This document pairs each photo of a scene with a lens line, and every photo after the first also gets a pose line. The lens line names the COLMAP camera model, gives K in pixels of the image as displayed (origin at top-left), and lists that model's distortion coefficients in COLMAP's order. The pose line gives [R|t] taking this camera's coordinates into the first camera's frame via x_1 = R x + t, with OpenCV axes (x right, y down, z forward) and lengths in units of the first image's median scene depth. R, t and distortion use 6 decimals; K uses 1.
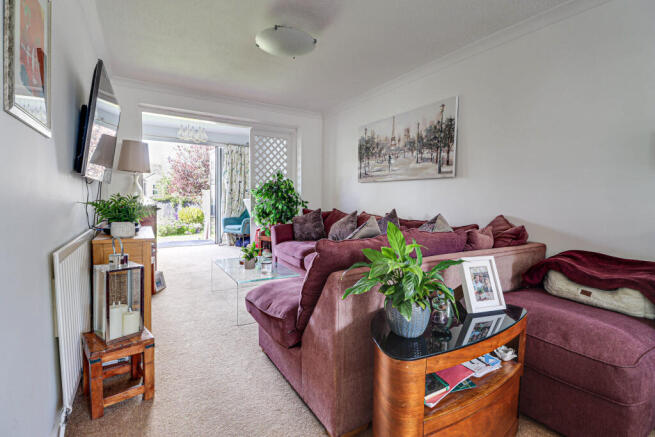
lens RADIAL K [[307.4, 0, 328.9], [0, 307.4, 205.3], [0, 0, 1]] dist [-0.008248, -0.002854]
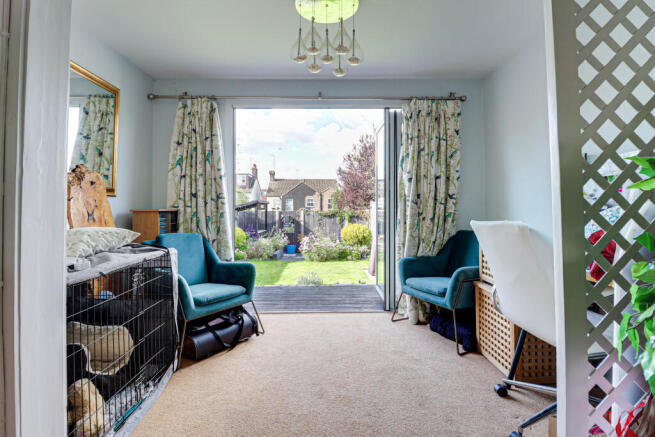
lens RADIAL K [[307.4, 0, 330.6], [0, 307.4, 218.0], [0, 0, 1]] dist [-0.008248, -0.002854]
pose [[0.860265, 0.000919, -0.509847, -0.155497], [-0.000679, 1.000000, 0.000656, -0.013408], [0.509847, -0.000218, 0.860265, 0.427931]]
